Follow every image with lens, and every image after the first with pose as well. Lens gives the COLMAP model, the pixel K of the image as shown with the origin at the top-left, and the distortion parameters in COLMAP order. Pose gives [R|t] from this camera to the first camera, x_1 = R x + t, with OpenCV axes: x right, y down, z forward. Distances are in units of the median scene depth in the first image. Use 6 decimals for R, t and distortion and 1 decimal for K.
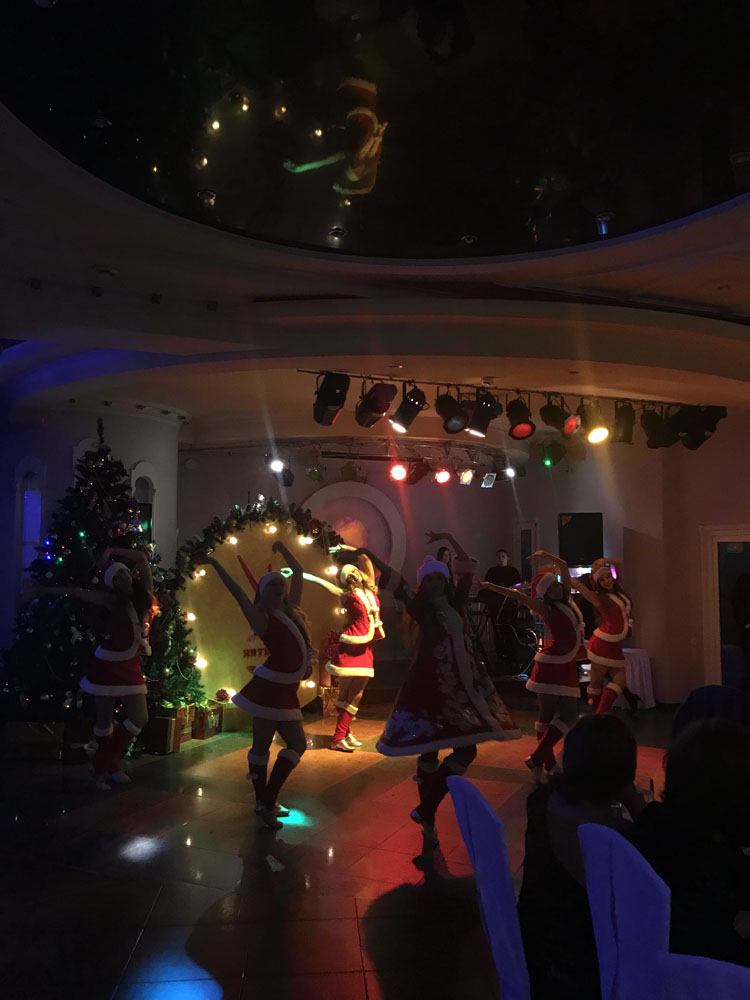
lens RADIAL K [[815.9, 0, 379.8], [0, 815.9, 495.7], [0, 0, 1]] dist [0.018964, -0.000238]
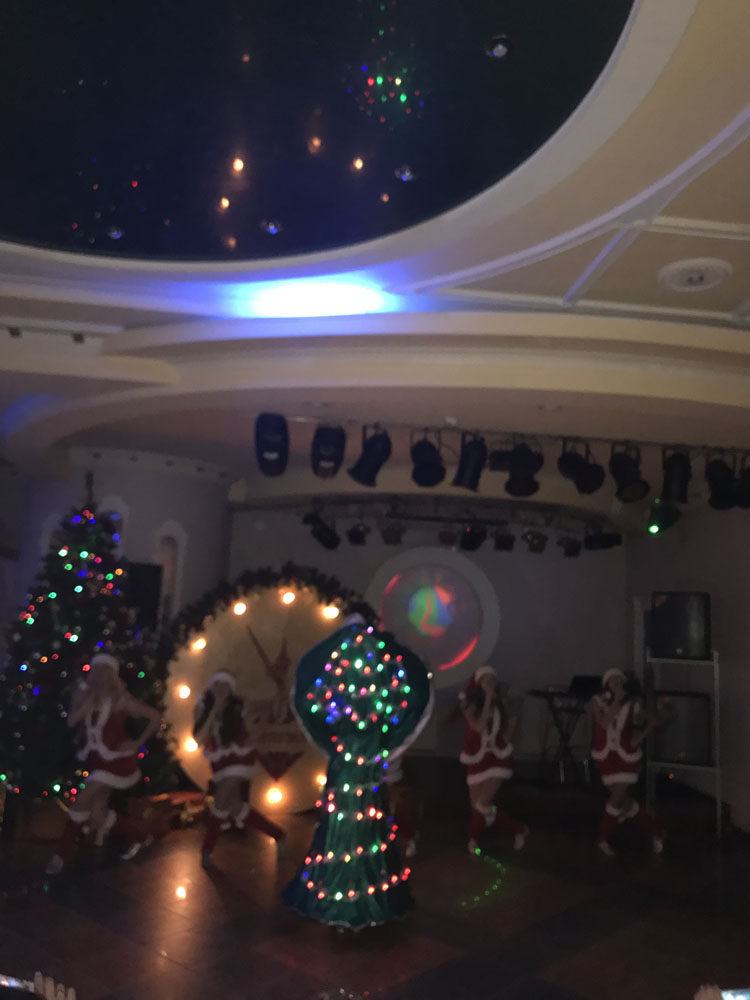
lens RADIAL K [[829.7, 0, 378.0], [0, 829.7, 497.1], [0, 0, 1]] dist [-0.000281, -0.005254]
pose [[0.961449, 0.005330, -0.274932, 0.236701], [-0.027170, 0.996761, -0.075688, -0.002205], [0.273639, 0.080240, 0.958480, 0.169780]]
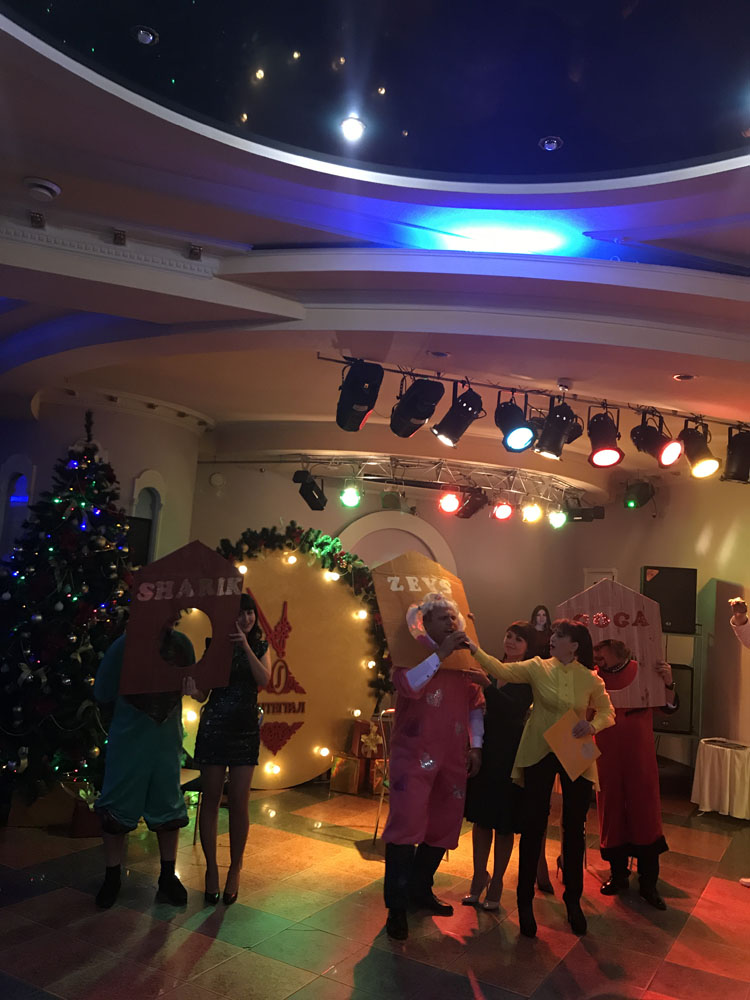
lens RADIAL K [[820.0, 0, 371.7], [0, 820.0, 493.5], [0, 0, 1]] dist [0.052896, -0.120634]
pose [[0.993684, 0.064705, -0.091684, 0.024955], [-0.068930, 0.996665, -0.043680, 0.005336], [0.088552, 0.049723, 0.994830, 0.190417]]
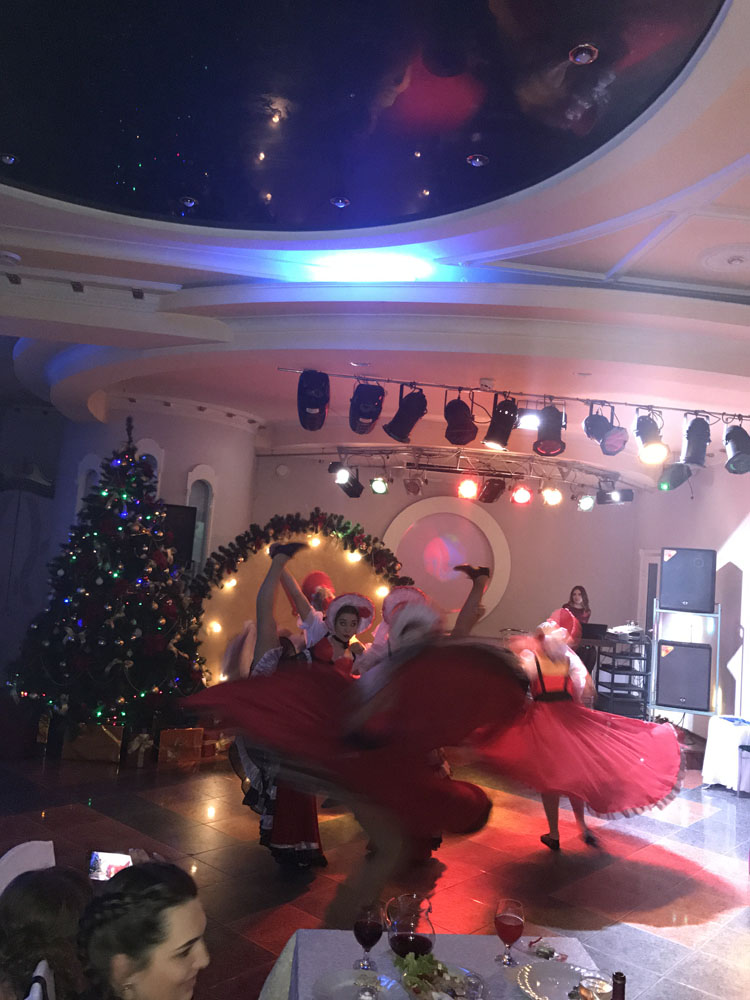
lens RADIAL K [[815.9, 0, 379.8], [0, 815.9, 495.7], [0, 0, 1]] dist [0.018964, -0.000238]
pose [[0.960050, 0.053273, -0.274710, 0.217559], [-0.057648, 0.998306, -0.007871, -0.009796], [0.273825, 0.023393, 0.961495, 0.133845]]
